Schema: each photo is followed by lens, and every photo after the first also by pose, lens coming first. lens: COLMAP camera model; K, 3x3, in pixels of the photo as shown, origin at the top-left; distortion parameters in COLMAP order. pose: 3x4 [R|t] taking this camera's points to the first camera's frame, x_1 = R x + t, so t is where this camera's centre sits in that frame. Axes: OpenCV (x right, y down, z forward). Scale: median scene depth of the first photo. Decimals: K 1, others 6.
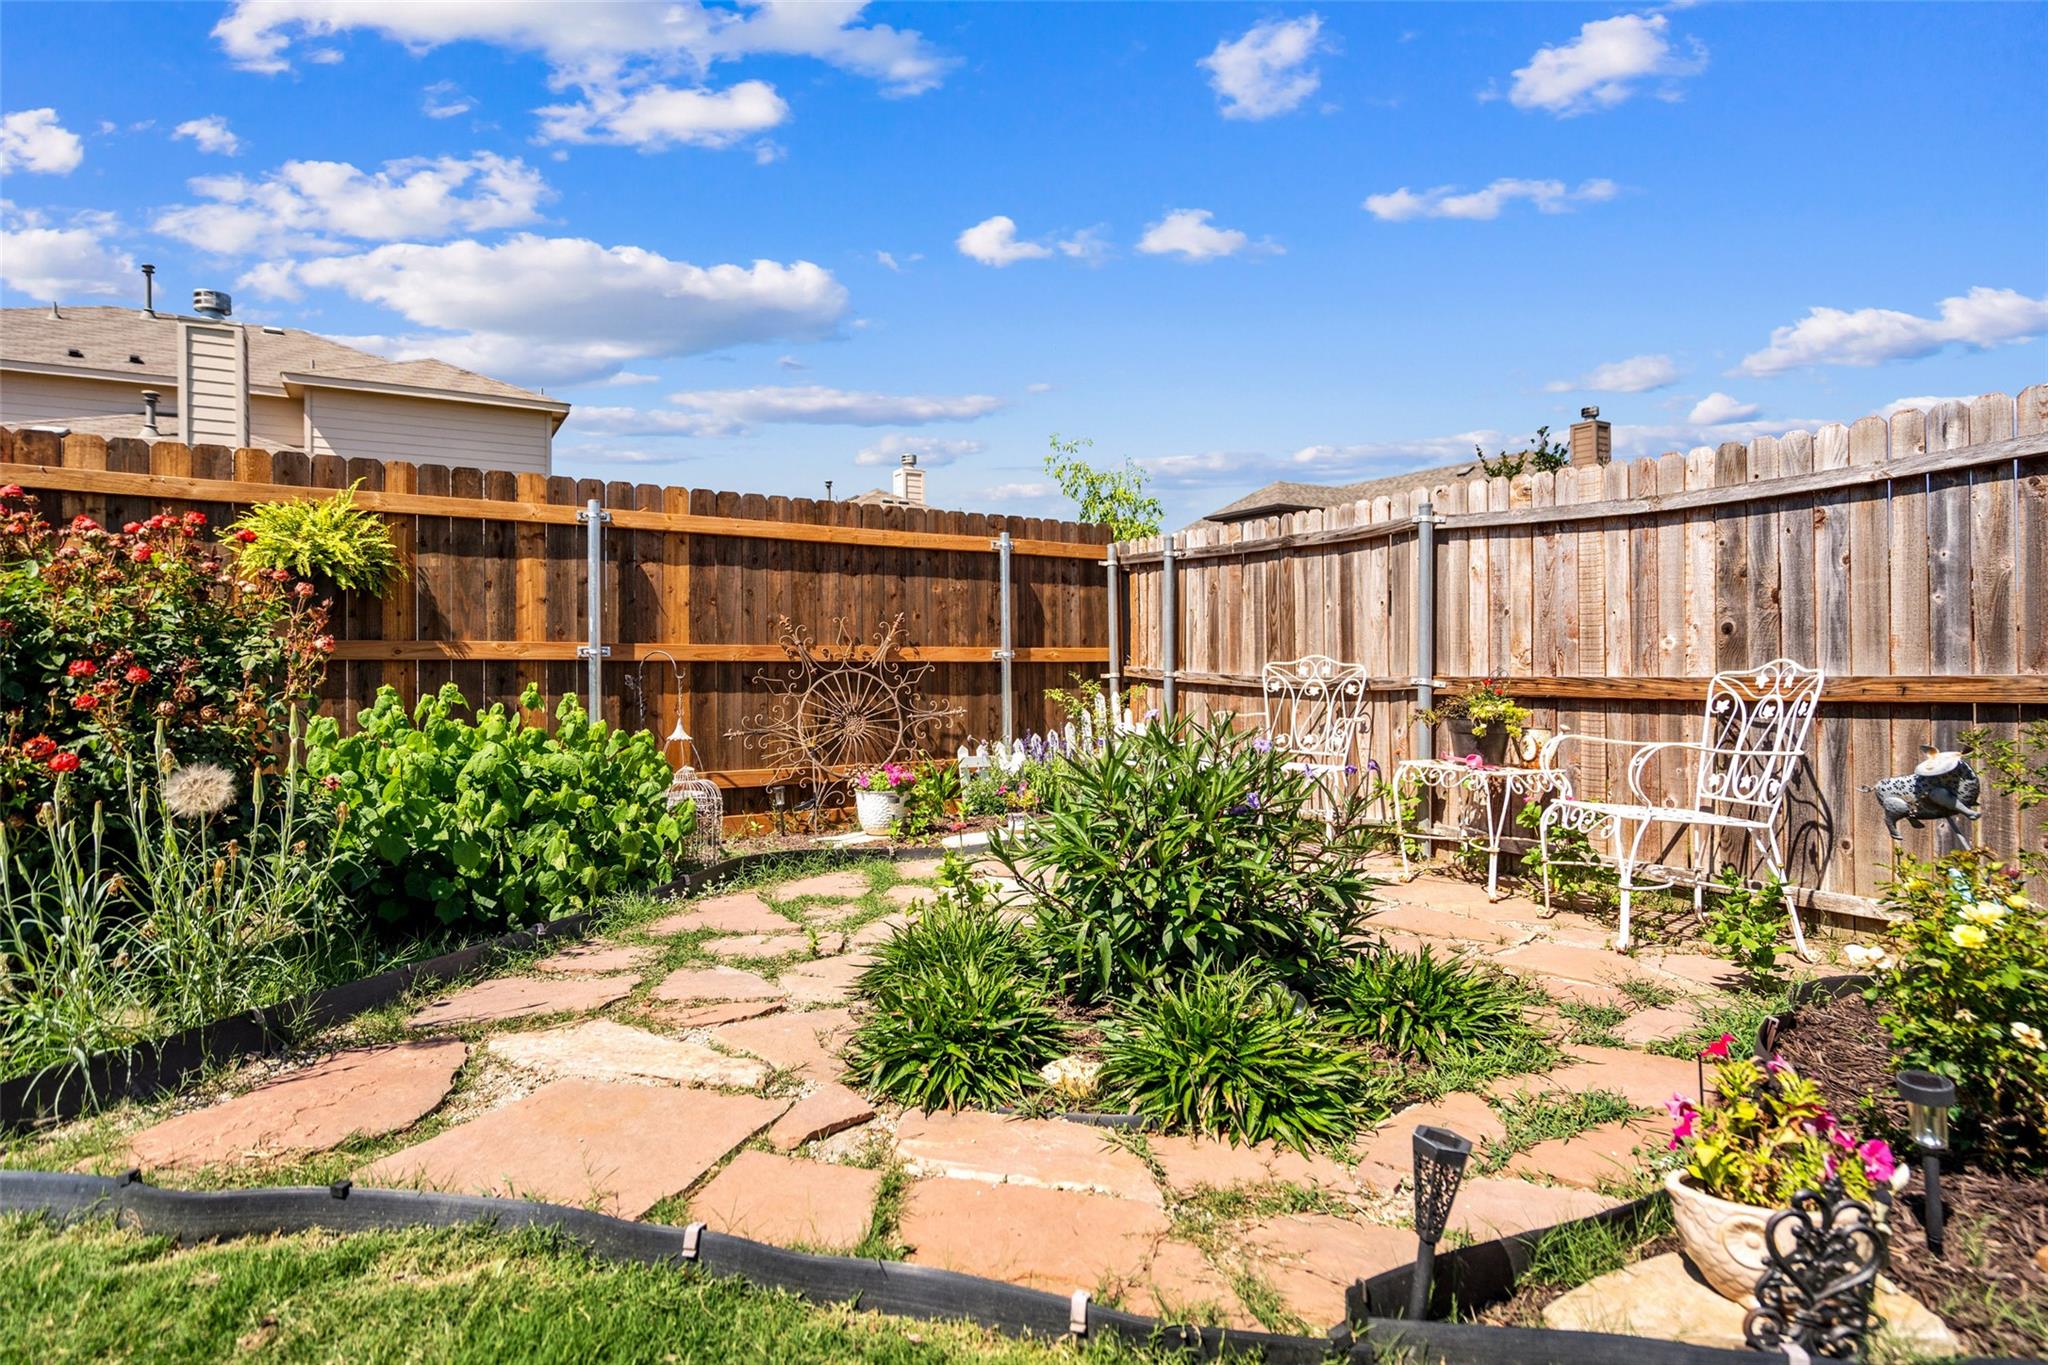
lens RADIAL K [[1026.8, 0, 1020.5], [0, 1026.8, 666.8], [0, 0, 1]] dist [0.002444, 0.001275]
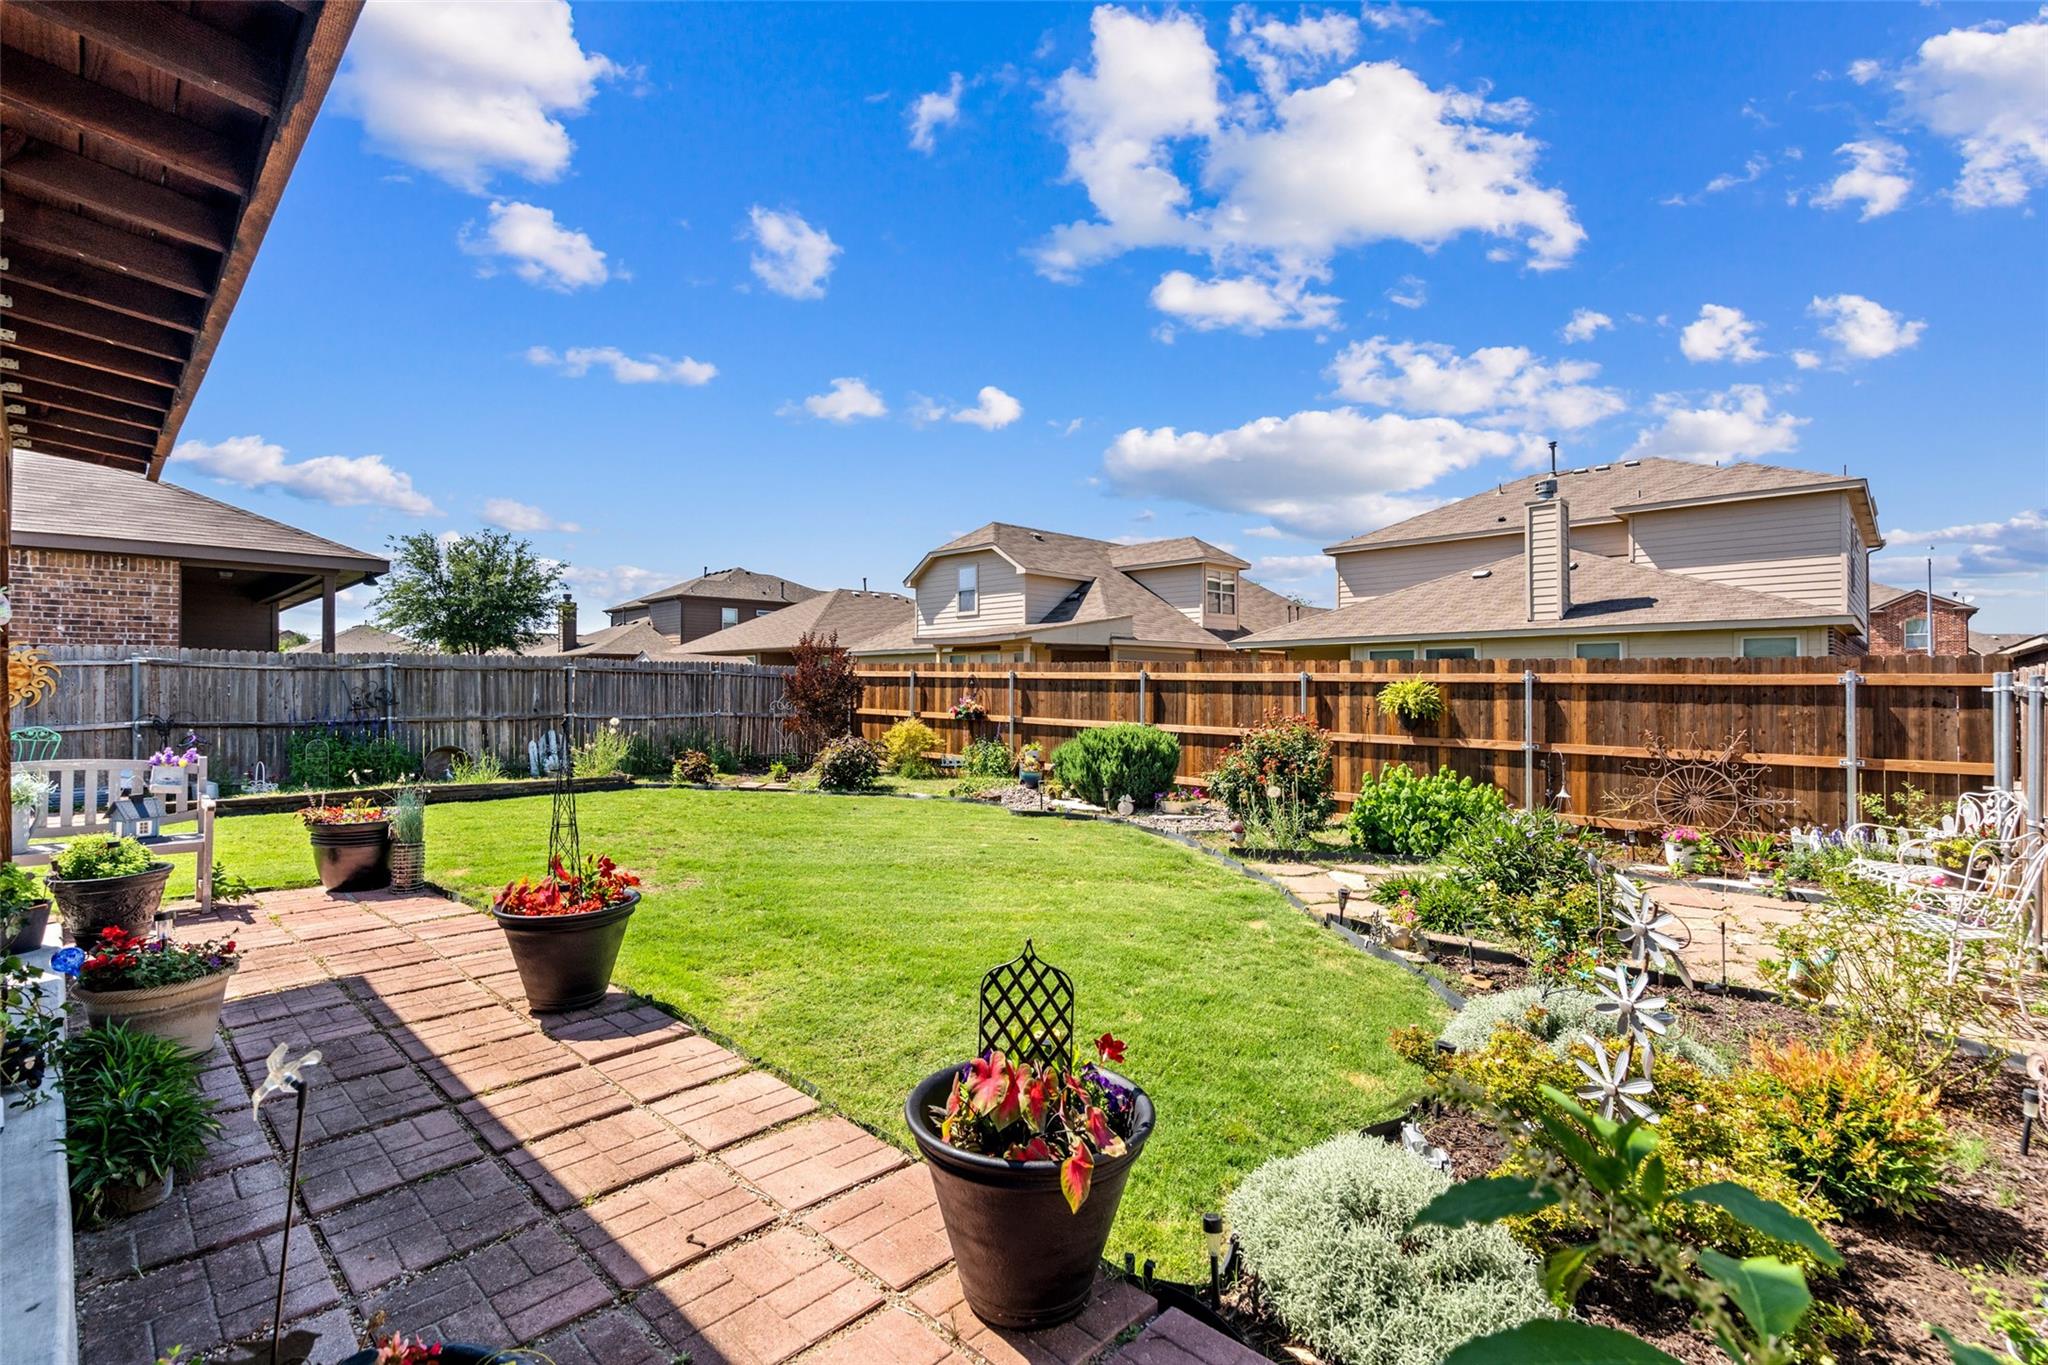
lens RADIAL K [[930.8, 0, 1020.9], [0, 930.8, 686.3], [0, 0, 1]] dist [0.000713, -0.000342]
pose [[0.264874, 0.006746, -0.964259, 0.937997], [-0.011542, 0.999926, 0.003825, -0.113181], [0.964214, 0.010116, 0.264933, -0.372777]]
